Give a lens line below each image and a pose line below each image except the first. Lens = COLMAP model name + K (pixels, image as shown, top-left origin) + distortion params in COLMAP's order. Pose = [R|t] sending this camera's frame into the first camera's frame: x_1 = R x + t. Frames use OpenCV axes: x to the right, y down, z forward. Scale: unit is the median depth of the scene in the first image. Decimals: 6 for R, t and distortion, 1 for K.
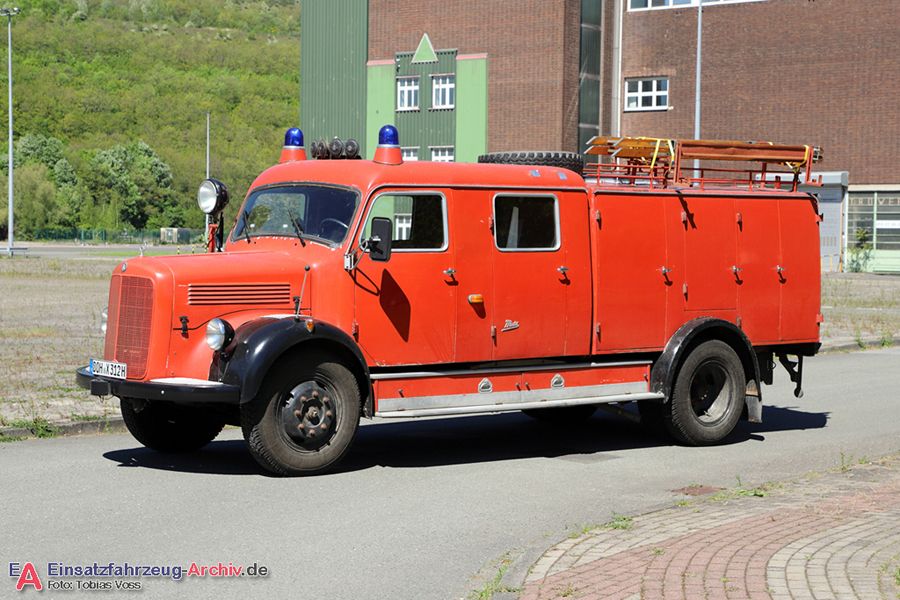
lens RADIAL K [[1770.6, 0, 470.3], [0, 1770.6, 247.4], [0, 0, 1]] dist [0.272505, 0.120429]
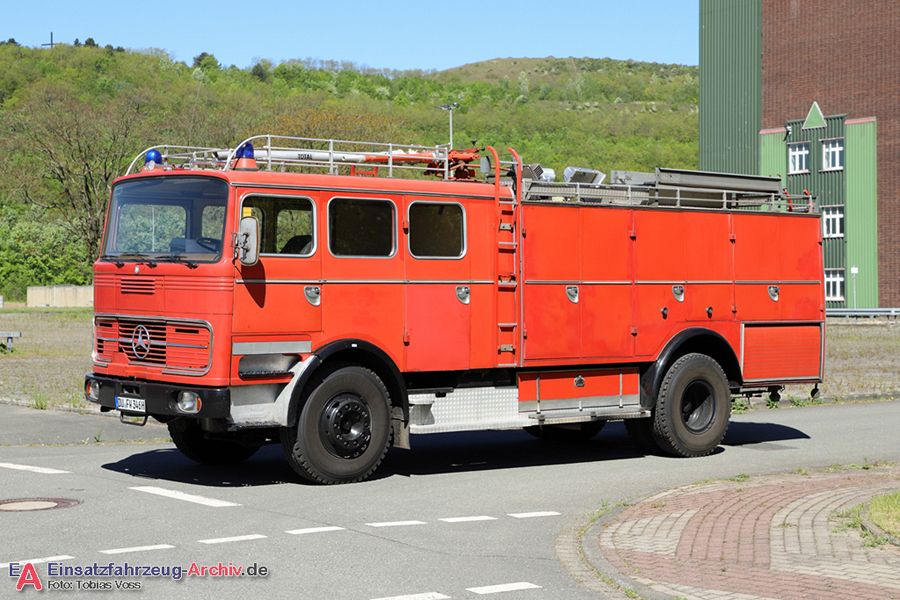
lens RADIAL K [[1687.2, 0, 427.4], [0, 1687.2, 264.0], [0, 0, 1]] dist [0.255959, 0.120208]
pose [[0.961176, -0.023737, -0.274914, 0.032379], [0.017193, 0.999509, -0.026187, 0.001166], [0.275401, 0.020444, 0.961112, -0.061746]]
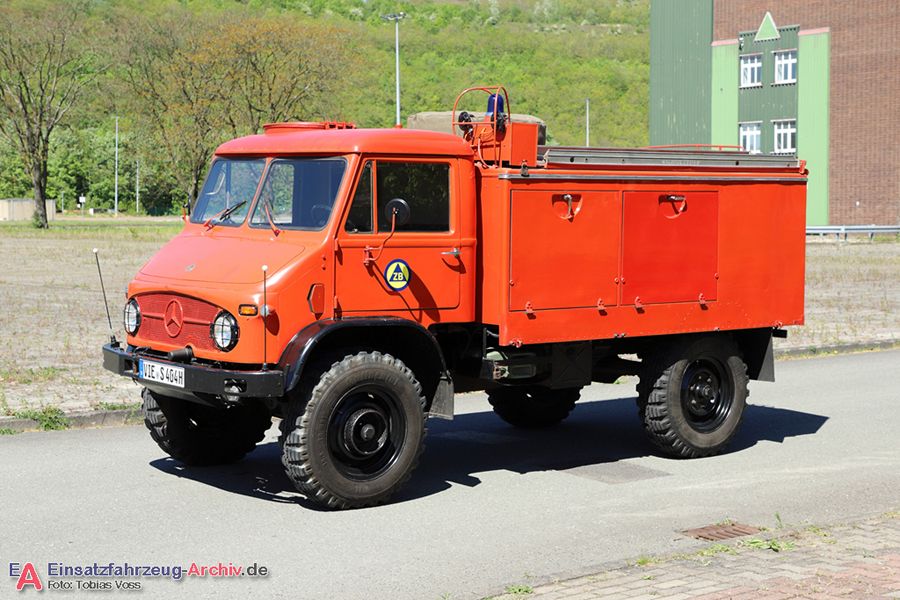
lens RADIAL K [[1557.0, 0, 443.1], [0, 1557.0, 241.1], [0, 0, 1]] dist [0.191265, 0.095501]
pose [[0.965161, -0.009886, -0.261469, 0.031468], [0.013366, 0.999844, 0.011532, 0.000856], [0.261314, -0.014625, 0.965143, 0.055759]]
